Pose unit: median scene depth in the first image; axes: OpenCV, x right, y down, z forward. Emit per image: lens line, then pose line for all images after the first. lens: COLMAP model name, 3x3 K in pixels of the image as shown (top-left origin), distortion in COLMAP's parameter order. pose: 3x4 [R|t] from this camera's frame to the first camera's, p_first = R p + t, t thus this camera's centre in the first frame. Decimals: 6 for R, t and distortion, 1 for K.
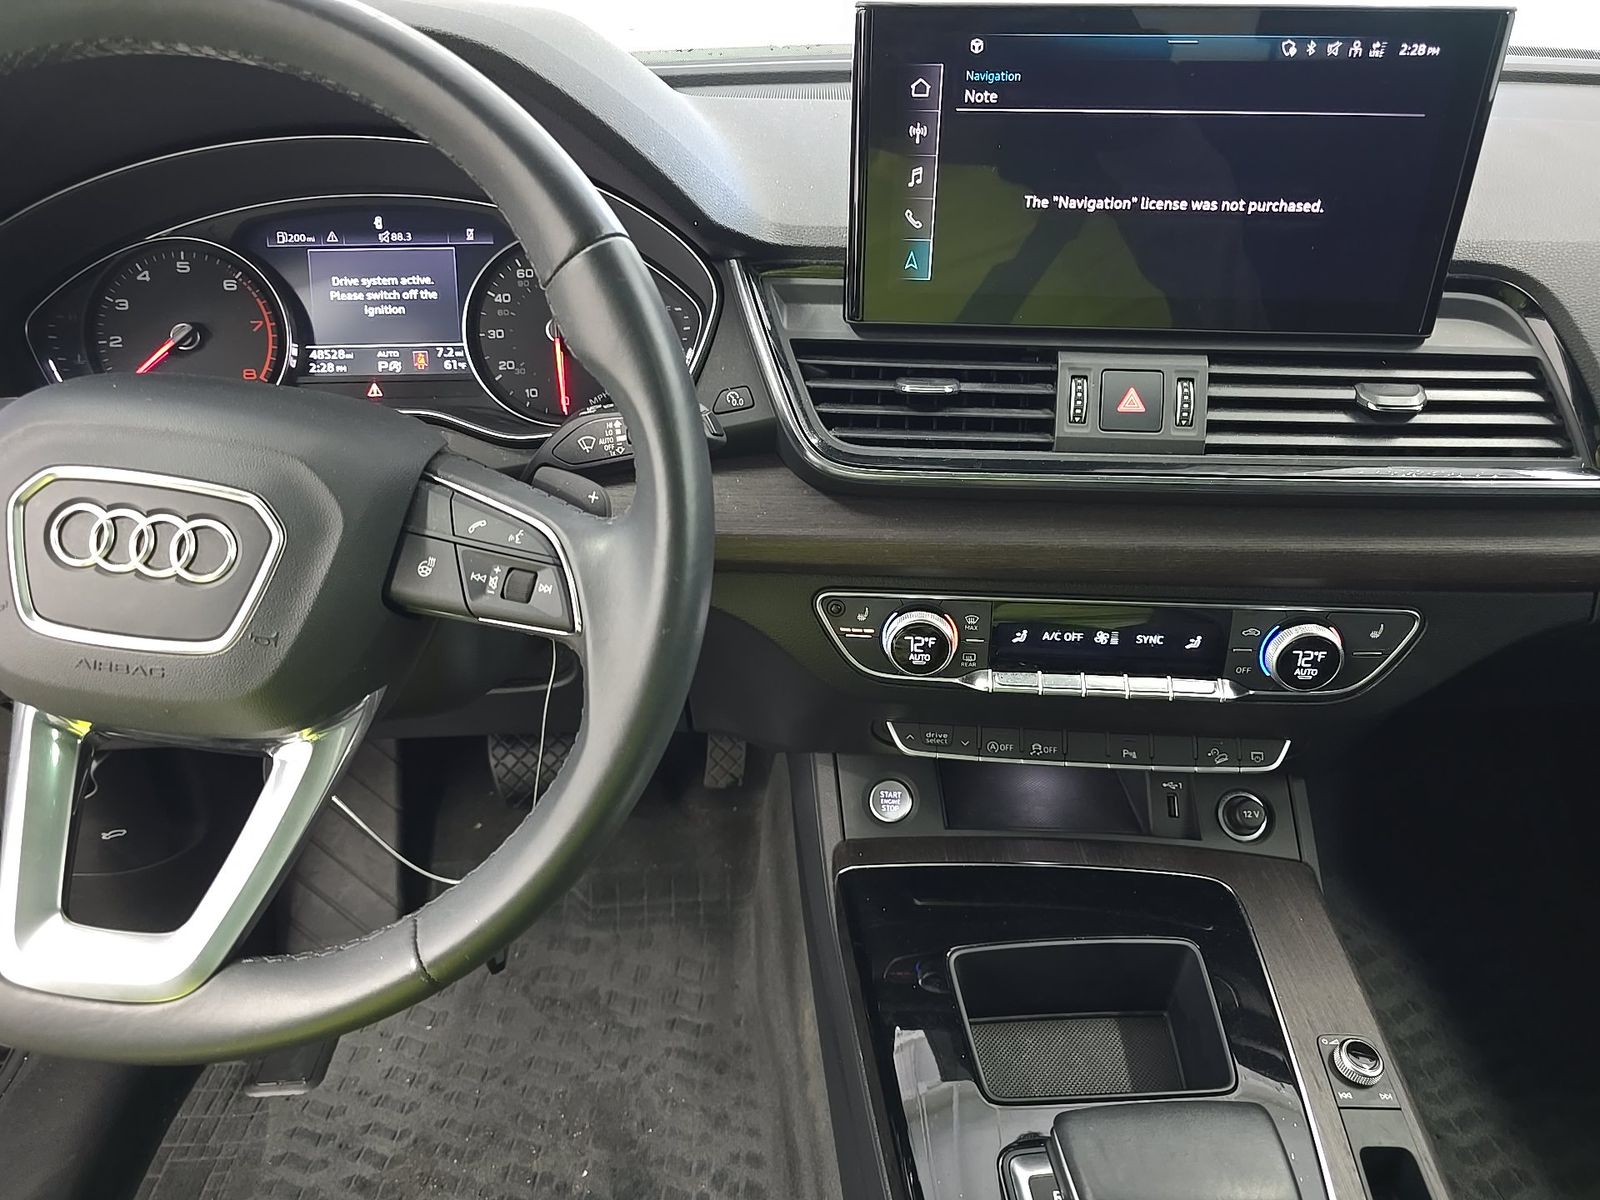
lens RADIAL K [[1051.6, 0, 766.5], [0, 1051.6, 566.1], [0, 0, 1]] dist [0.005782, -0.000686]
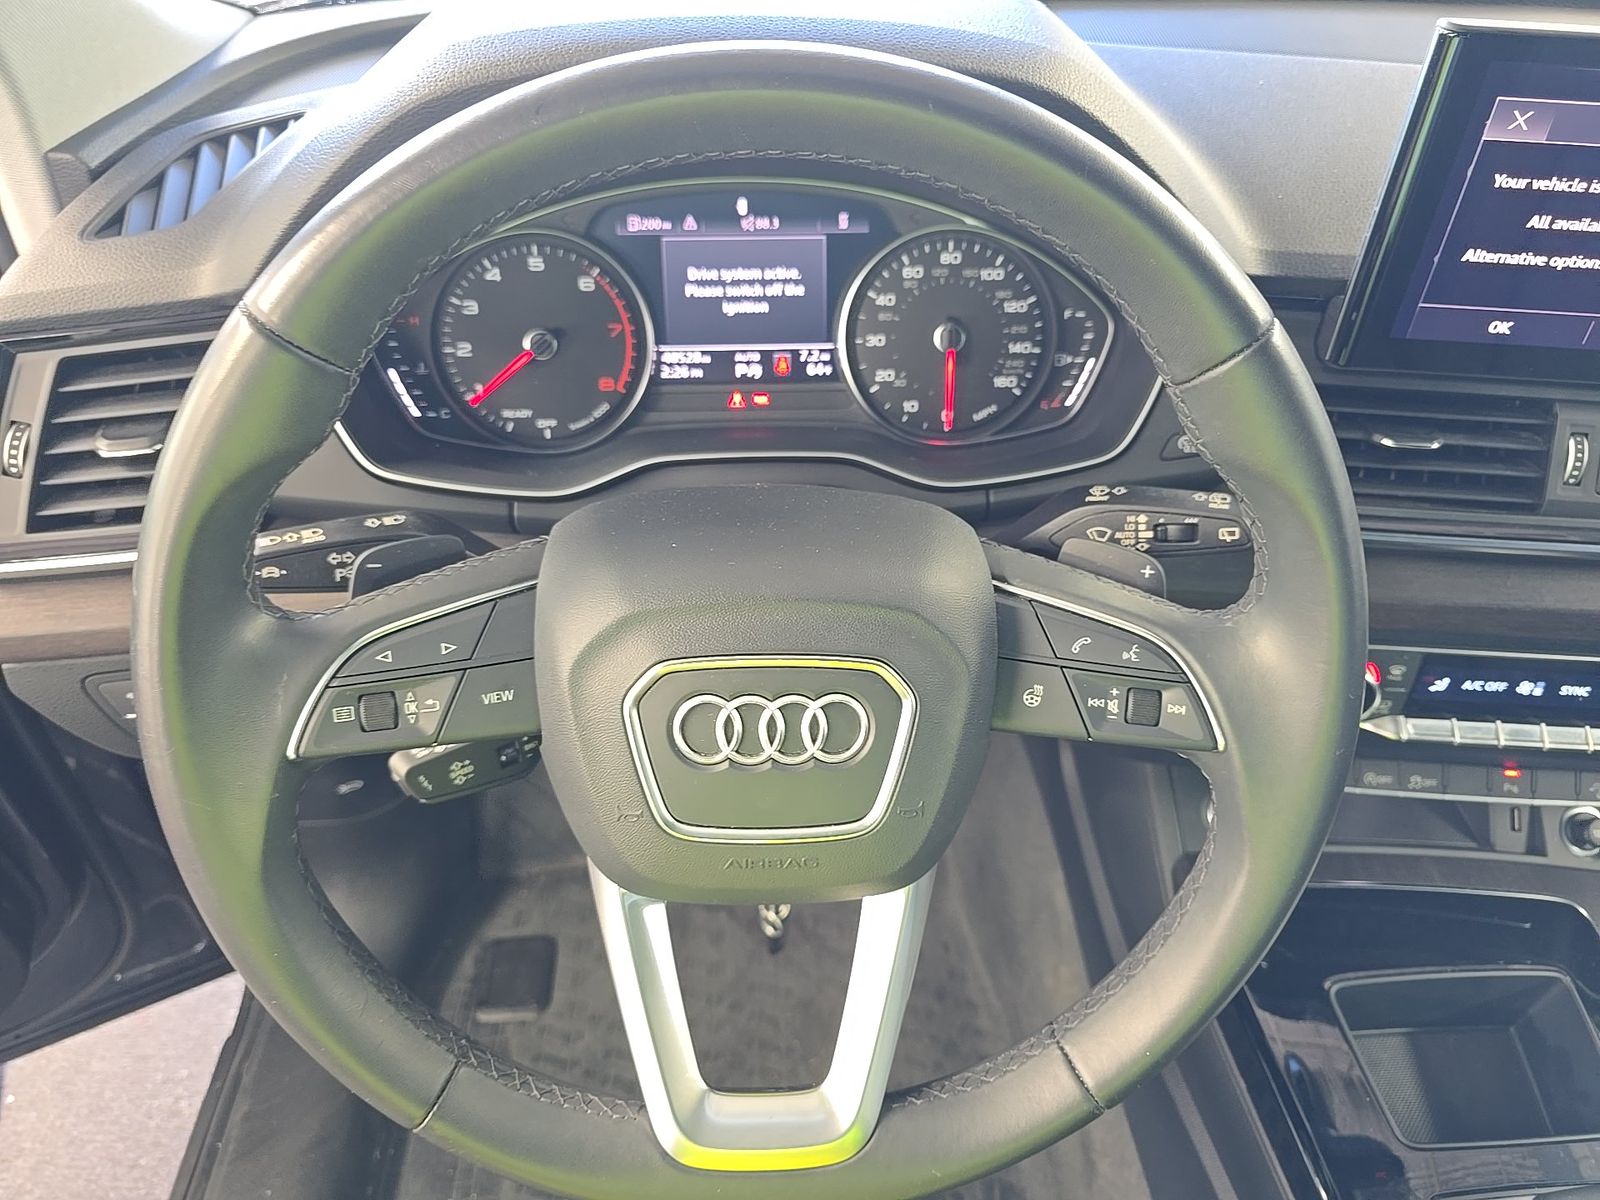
lens RADIAL K [[1078.3, 0, 803.9], [0, 1078.3, 597.5], [0, 0, 1]] dist [0.039385, -0.046659]
pose [[0.999747, 0.009211, 0.020514, -0.332254], [-0.012930, 0.981839, 0.189277, -0.176934], [-0.018398, -0.189494, 0.981709, 0.048704]]
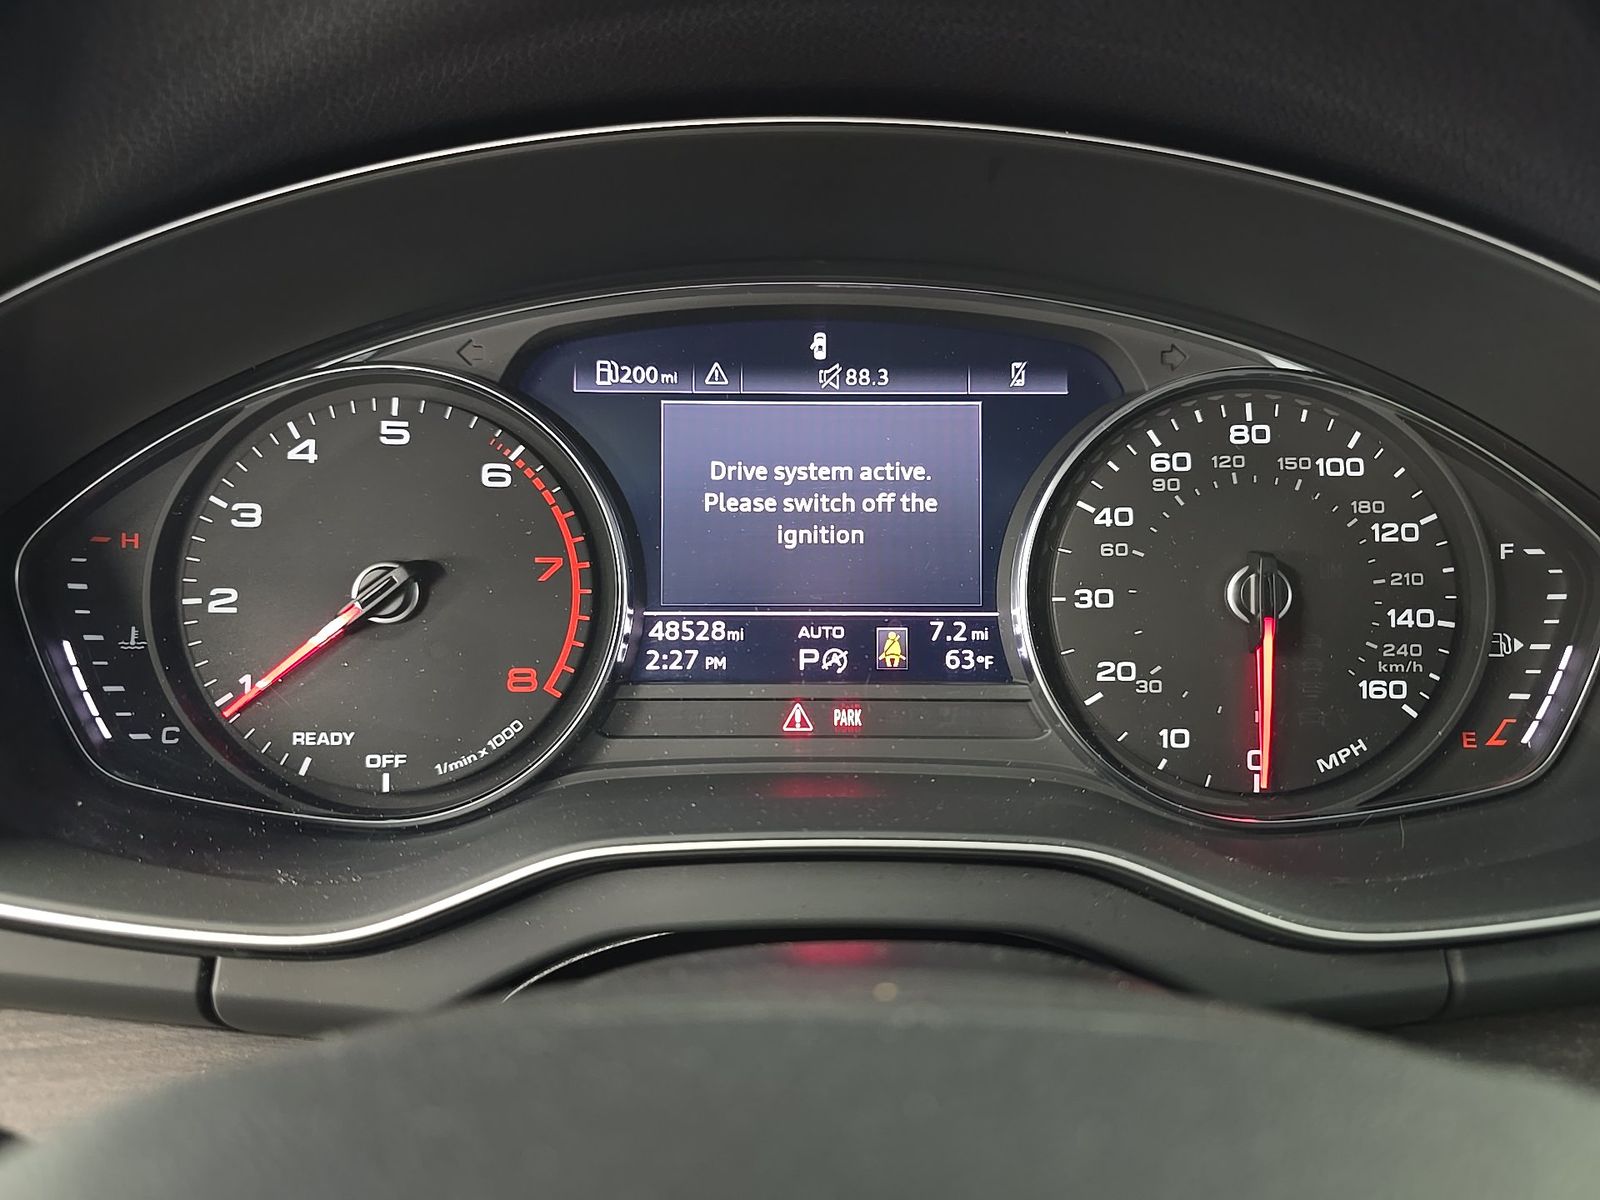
lens RADIAL K [[1078.3, 0, 803.9], [0, 1078.3, 597.5], [0, 0, 1]] dist [0.039385, -0.046659]
pose [[0.998924, 0.025990, -0.038423, -0.354279], [-0.030993, 0.990233, -0.135937, -0.156076], [0.034514, 0.136982, 0.989972, 0.555383]]
